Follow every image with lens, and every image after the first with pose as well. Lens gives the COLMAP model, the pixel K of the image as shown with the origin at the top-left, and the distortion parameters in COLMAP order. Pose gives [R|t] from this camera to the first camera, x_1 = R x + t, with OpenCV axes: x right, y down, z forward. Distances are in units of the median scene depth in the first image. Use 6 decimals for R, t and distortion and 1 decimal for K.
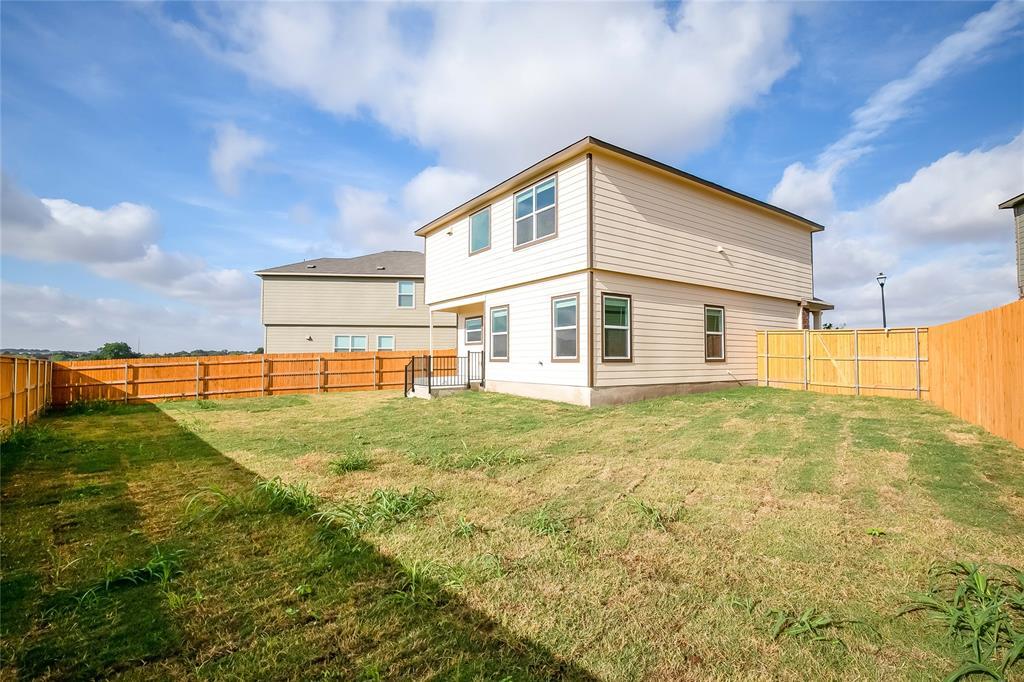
lens RADIAL K [[470.3, 0, 516.2], [0, 470.3, 344.5], [0, 0, 1]] dist [-0.028590, 0.000370]
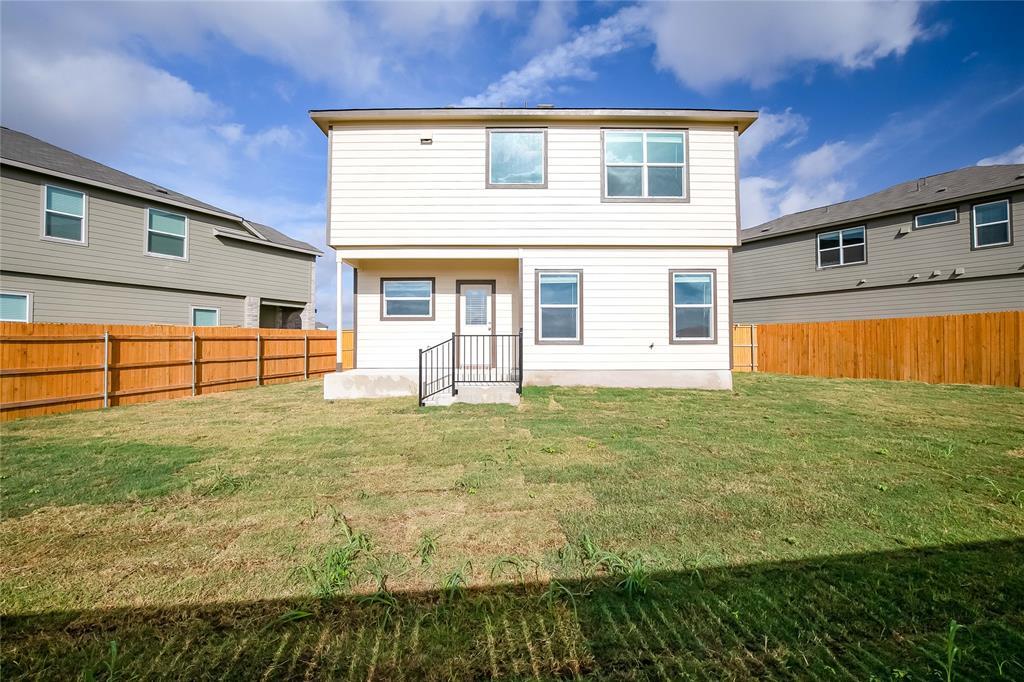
lens RADIAL K [[470.3, 0, 516.2], [0, 470.3, 344.5], [0, 0, 1]] dist [-0.028590, 0.000370]
pose [[0.576857, 0.009188, 0.816793, -0.761760], [-0.023728, 0.999703, 0.005512, 0.038710], [-0.816500, -0.022561, 0.576904, 0.701883]]
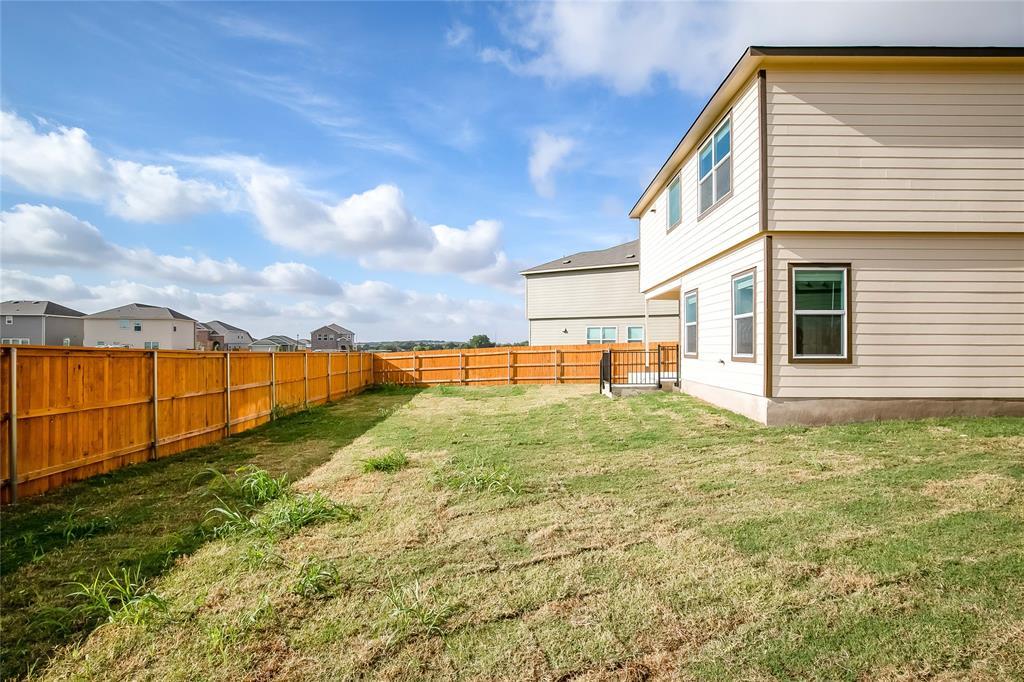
lens RADIAL K [[479.8, 0, 526.8], [0, 479.8, 344.9], [0, 0, 1]] dist [-0.023025, 0.000258]
pose [[0.808642, -0.002446, -0.588296, 0.252065], [0.017497, 0.999649, 0.019894, -0.009410], [0.588041, -0.026381, 0.808401, 0.168839]]
